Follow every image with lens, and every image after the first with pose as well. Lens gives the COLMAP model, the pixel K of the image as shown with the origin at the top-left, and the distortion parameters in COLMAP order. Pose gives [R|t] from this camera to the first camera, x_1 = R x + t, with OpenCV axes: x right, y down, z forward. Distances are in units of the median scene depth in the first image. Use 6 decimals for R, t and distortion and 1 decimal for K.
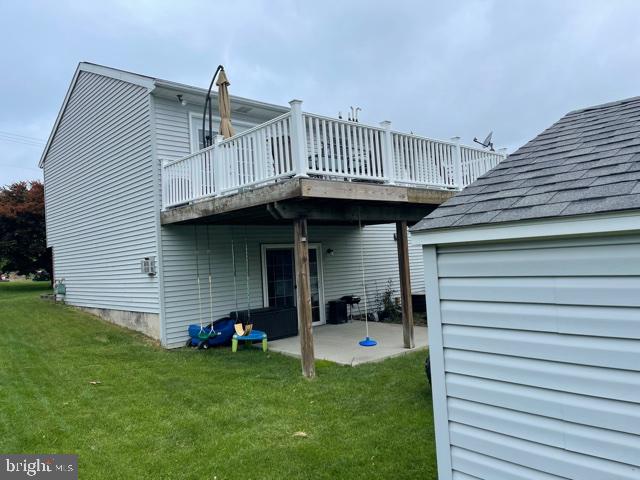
lens RADIAL K [[480.0, 0, 320.0], [0, 480.0, 240.0], [0, 0, 1]] dist [0.098905, -0.129727]
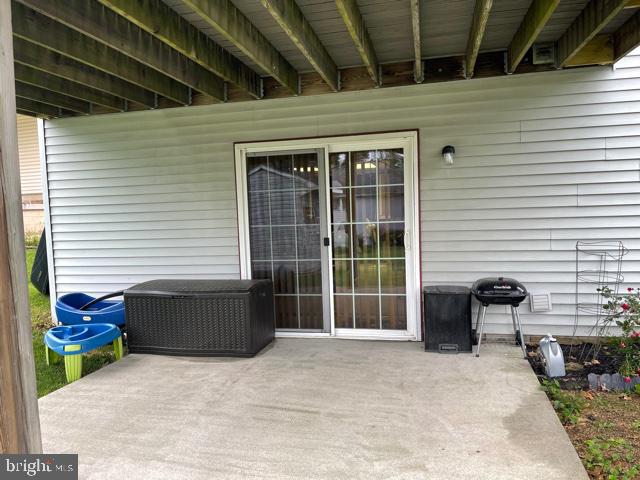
lens RADIAL K [[480.0, 0, 320.0], [0, 480.0, 240.0], [0, 0, 1]] dist [0.098905, -0.129727]
pose [[0.576622, 0.092612, -0.811745, 0.283113], [0.037232, 0.989544, 0.139345, 0.035303], [0.816162, -0.110573, 0.567144, 0.734778]]
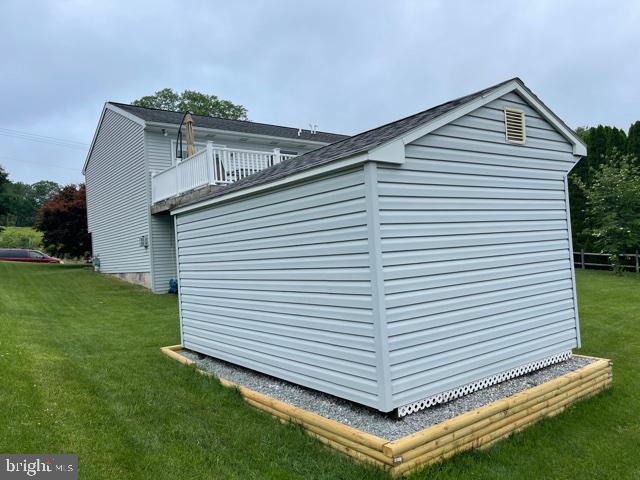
lens RADIAL K [[480.0, 0, 320.0], [0, 480.0, 240.0], [0, 0, 1]] dist [0.098905, -0.129727]
pose [[0.995543, -0.004195, -0.094219, 0.333923], [0.005483, 0.999895, 0.013417, 0.030617], [0.094153, -0.013874, 0.995461, -0.460621]]
